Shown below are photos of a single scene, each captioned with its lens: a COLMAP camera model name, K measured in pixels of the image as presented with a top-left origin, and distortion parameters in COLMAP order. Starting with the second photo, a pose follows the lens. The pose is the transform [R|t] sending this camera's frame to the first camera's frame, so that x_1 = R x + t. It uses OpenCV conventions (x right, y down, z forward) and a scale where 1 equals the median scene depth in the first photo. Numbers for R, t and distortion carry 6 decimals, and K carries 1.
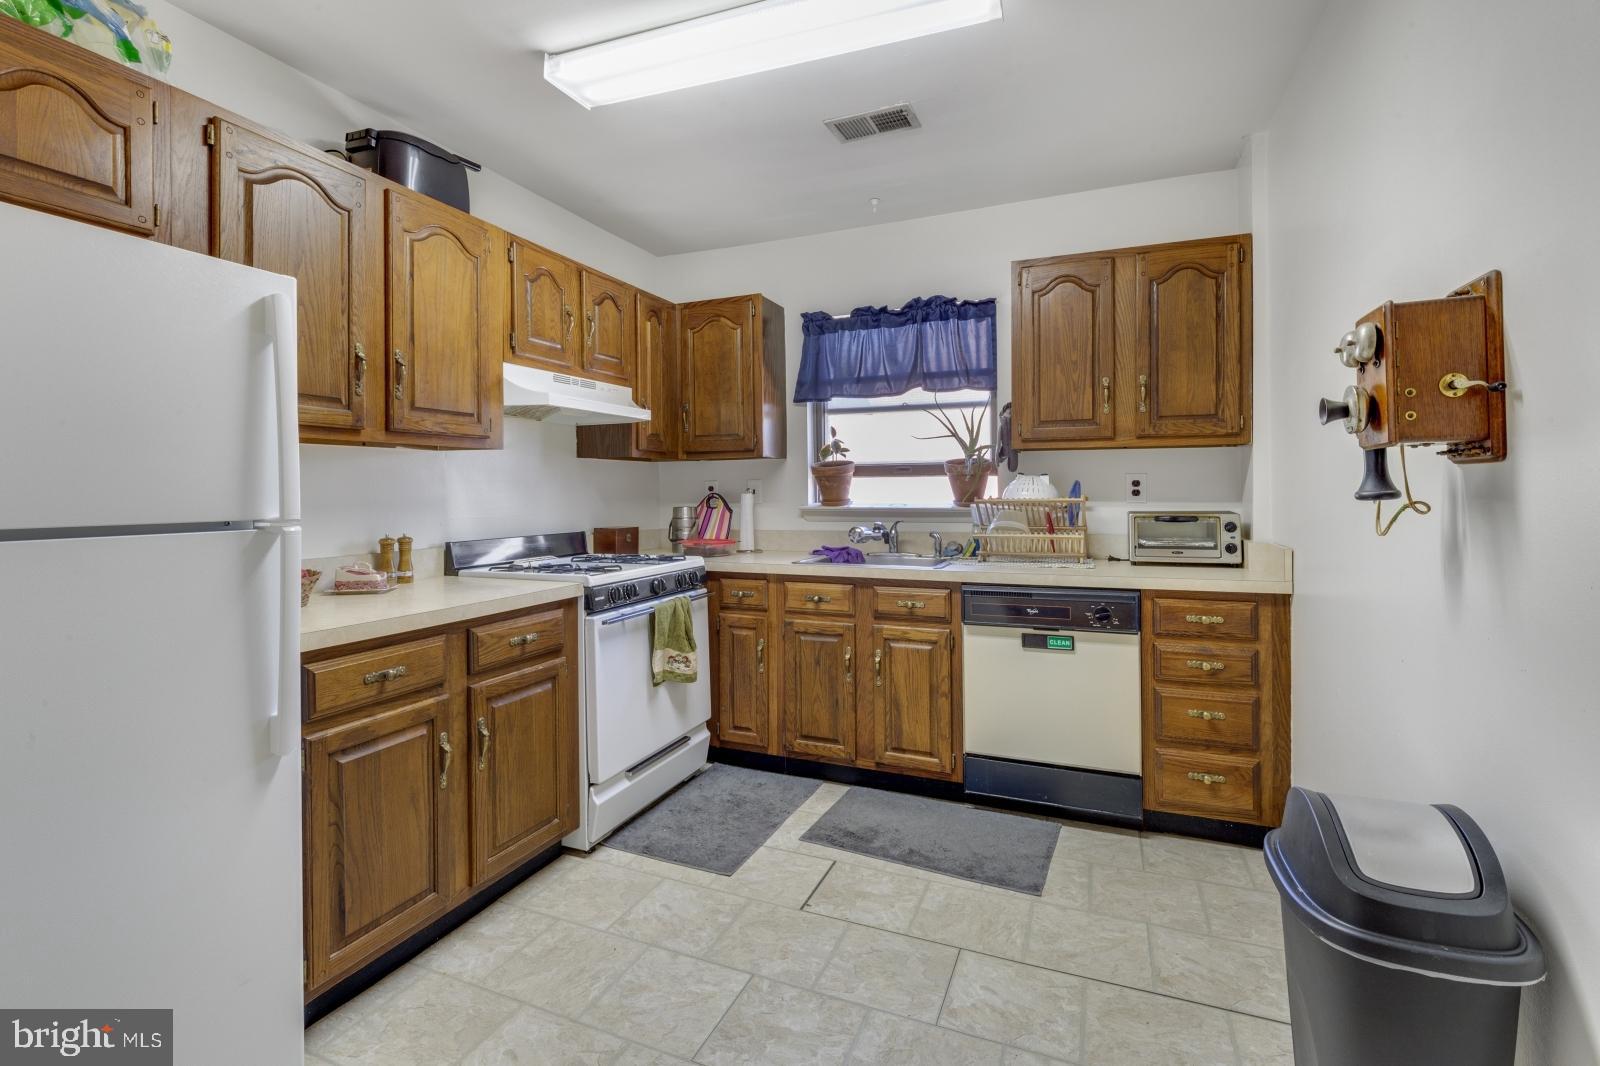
lens RADIAL K [[734.8, 0, 801.2], [0, 734.8, 487.7], [0, 0, 1]] dist [0.000125, -0.000075]
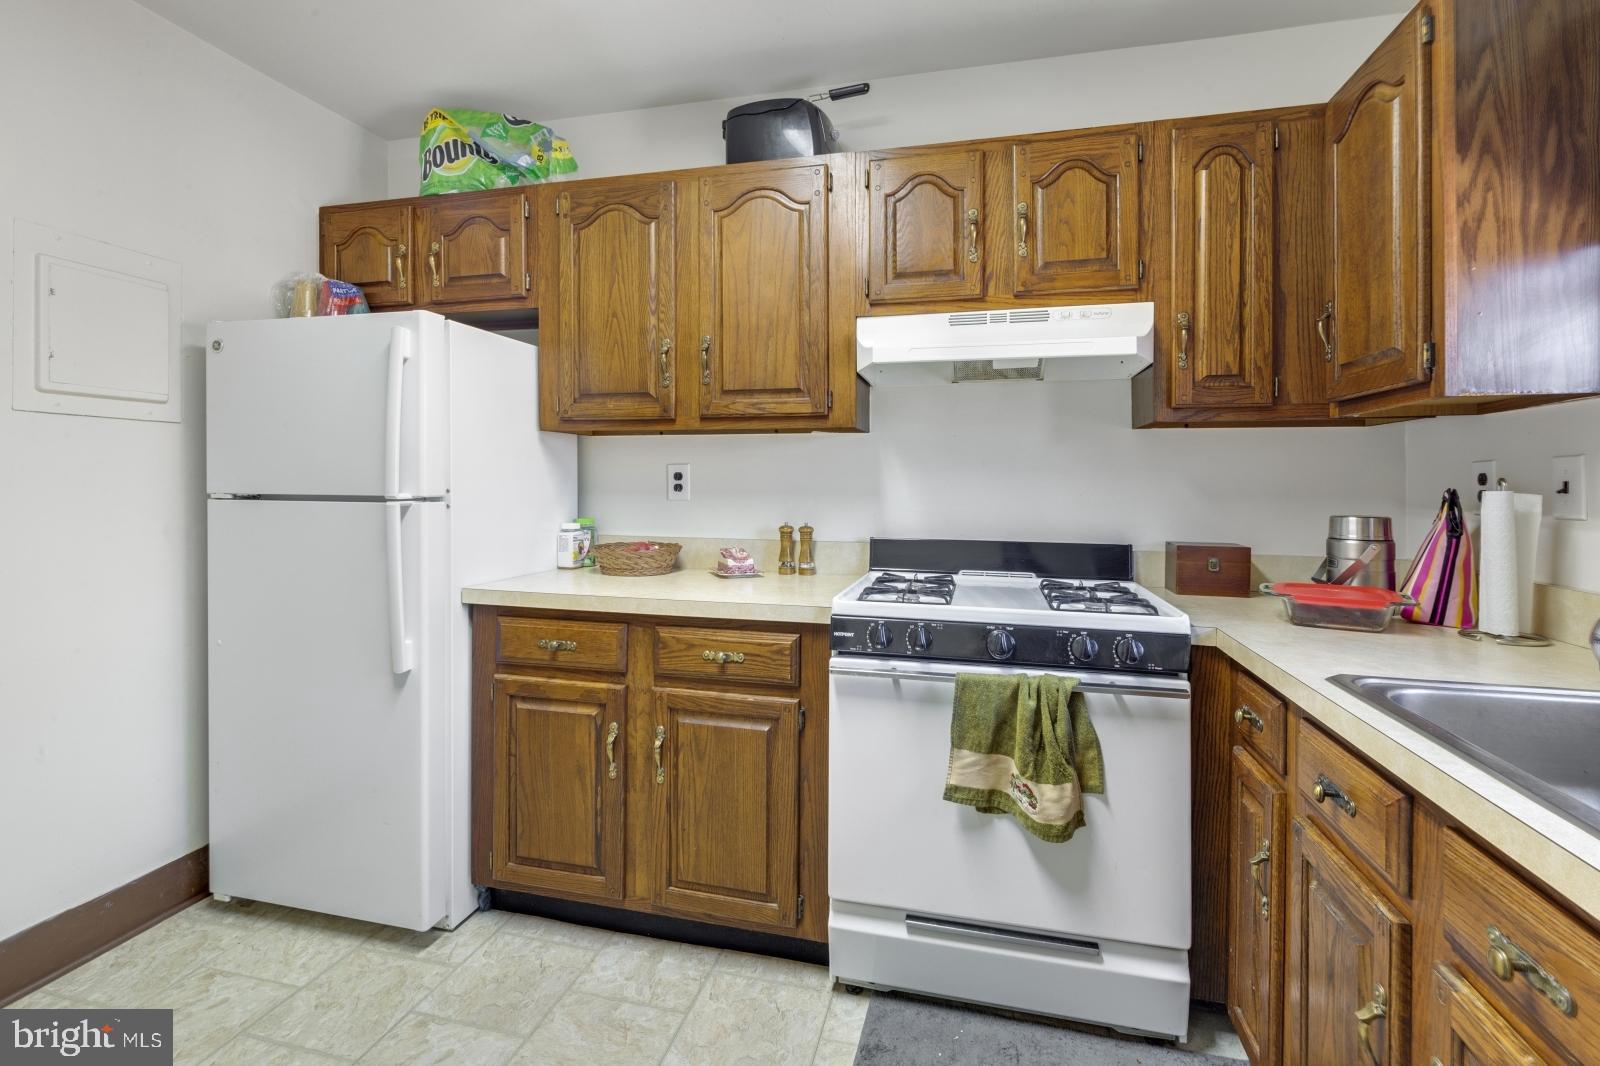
lens RADIAL K [[740.3, 0, 795.9], [0, 740.3, 487.6], [0, 0, 1]] dist [0.000510, 0.000042]
pose [[0.141435, 0.016698, -0.989807, 0.437012], [-0.003939, 0.999859, 0.016305, 0.001543], [0.989940, 0.001592, 0.141481, 0.920535]]
